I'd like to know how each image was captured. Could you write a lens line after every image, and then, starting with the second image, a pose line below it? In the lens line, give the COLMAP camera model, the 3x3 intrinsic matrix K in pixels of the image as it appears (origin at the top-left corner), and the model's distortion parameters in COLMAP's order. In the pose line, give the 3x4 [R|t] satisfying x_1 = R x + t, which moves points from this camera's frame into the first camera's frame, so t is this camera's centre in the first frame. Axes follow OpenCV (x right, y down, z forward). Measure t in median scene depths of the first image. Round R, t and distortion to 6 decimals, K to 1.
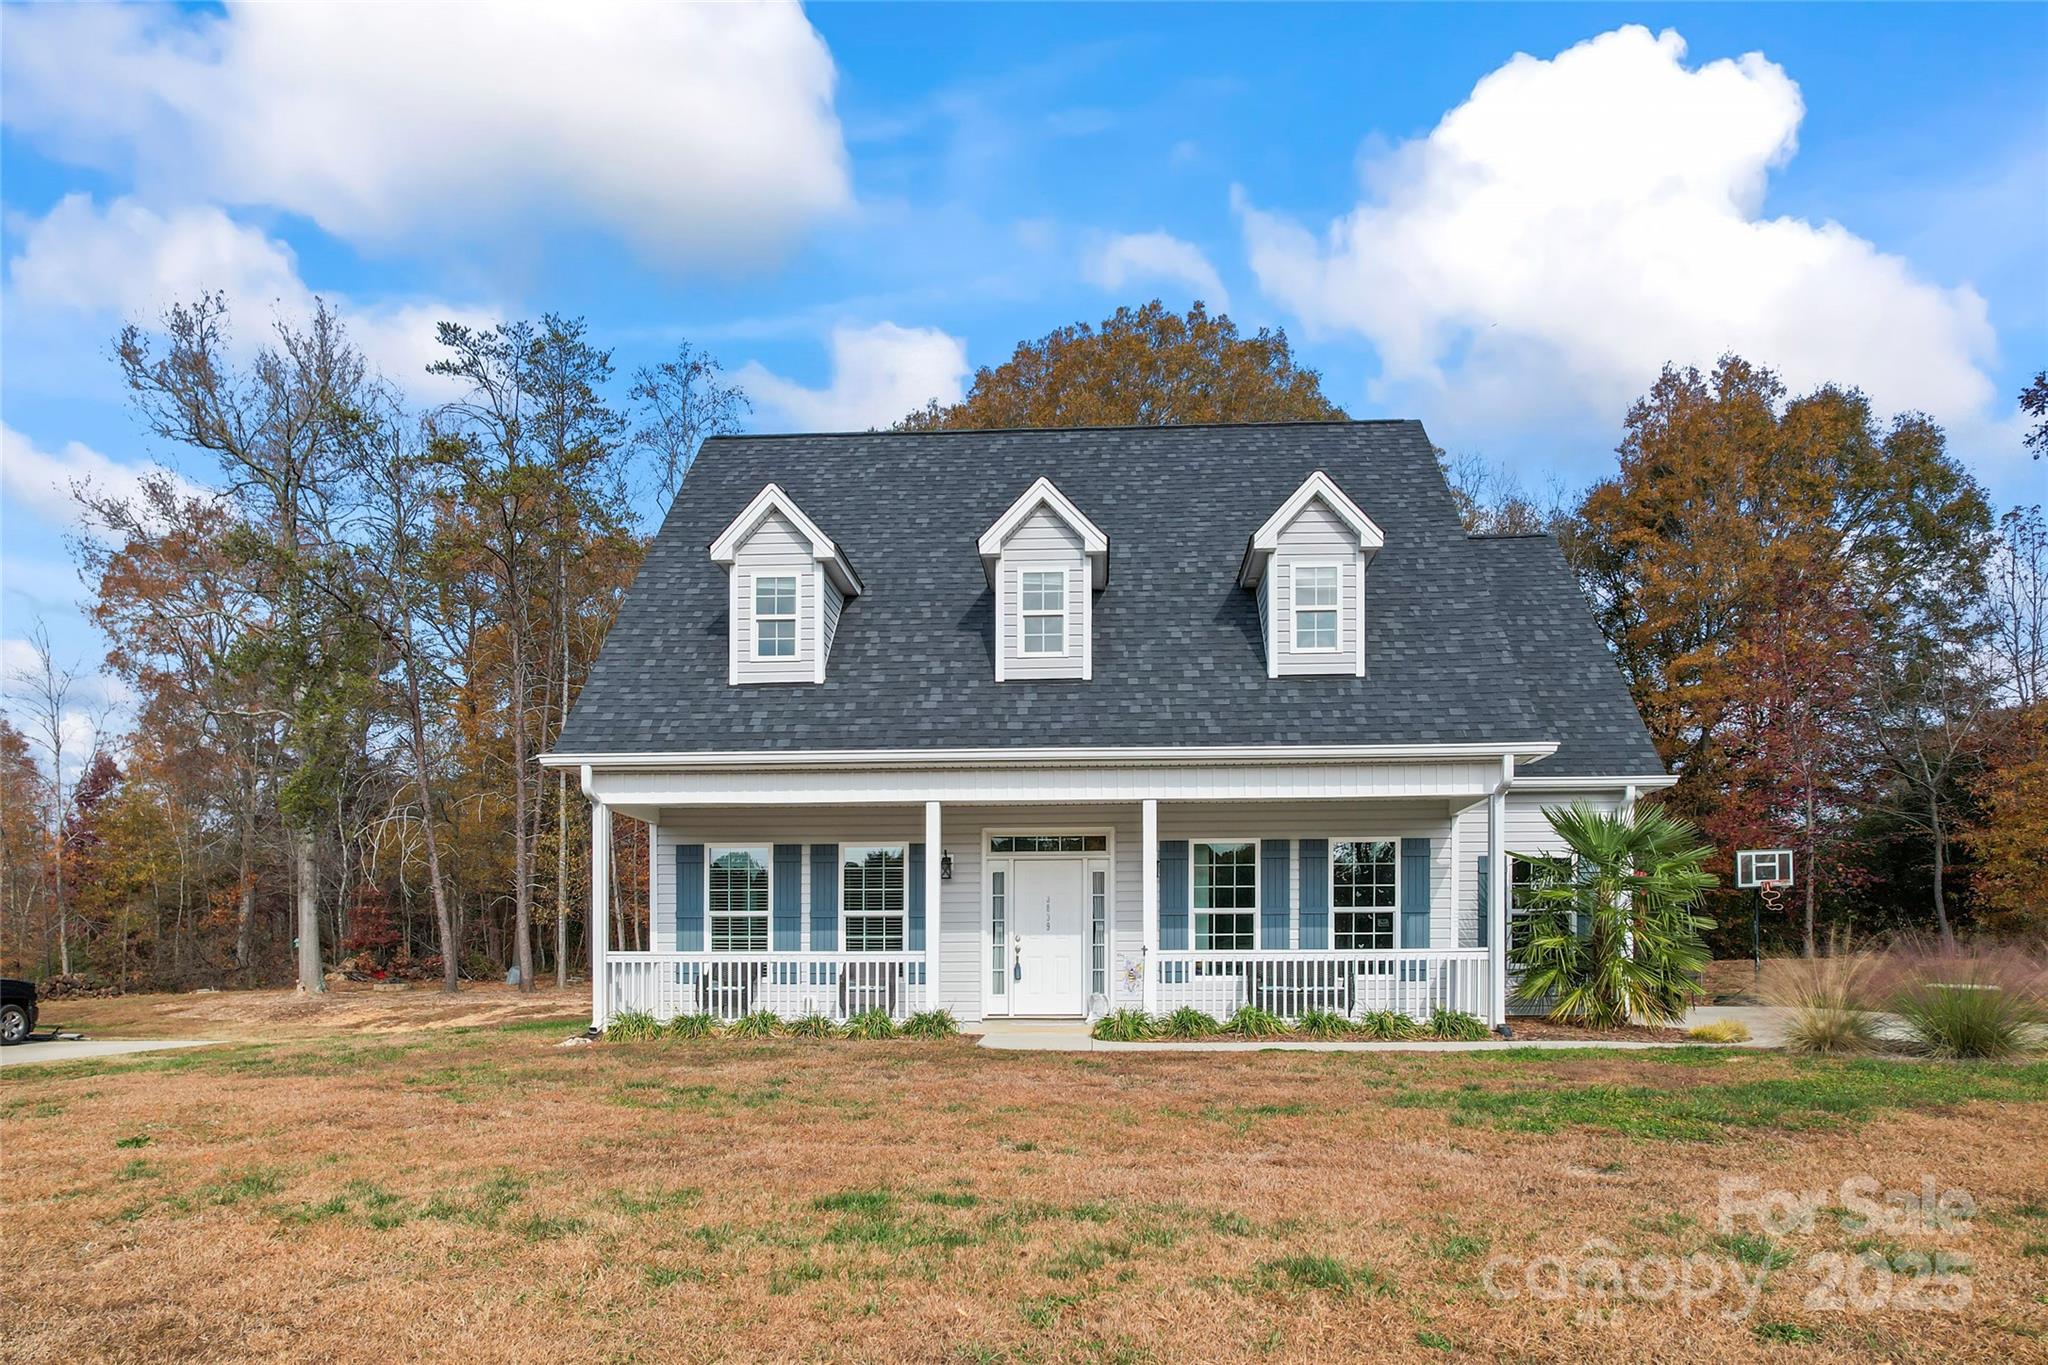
lens RADIAL K [[1374.9, 0, 1024.7], [0, 1374.9, 982.4], [0, 0, 1]] dist [-0.082862, 0.035558]
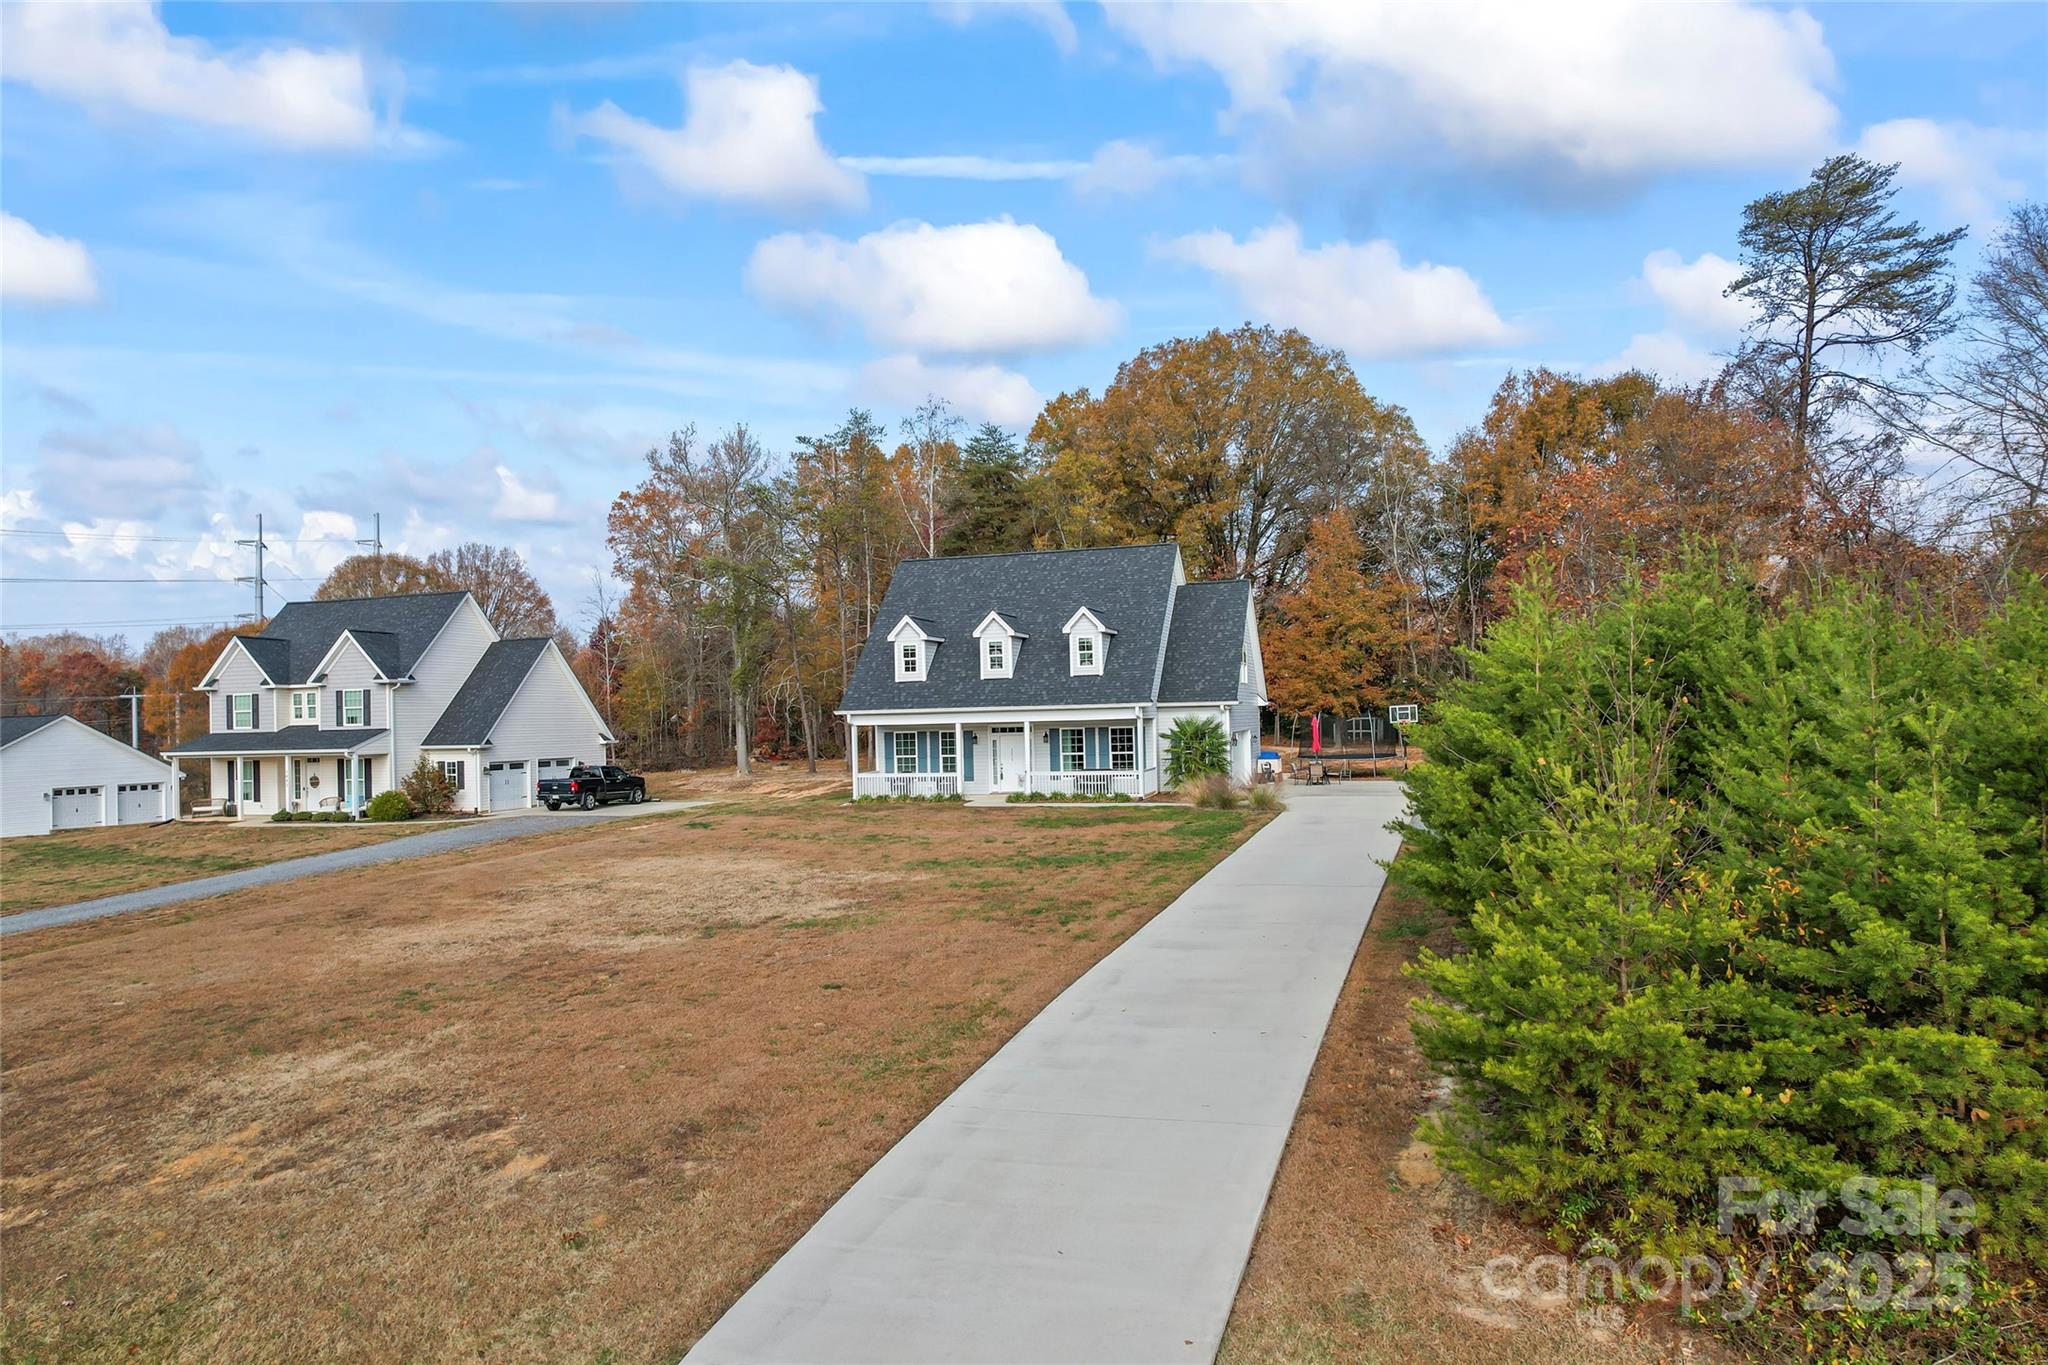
lens RADIAL K [[1302.6, 0, 1013.6], [0, 1302.6, 700.7], [0, 0, 1]] dist [-0.077802, 0.071913]
pose [[0.968245, -0.026578, -0.248587, 0.727327], [0.021643, 0.999511, -0.022564, -0.108839], [0.249065, 0.016467, 0.968347, -1.656523]]
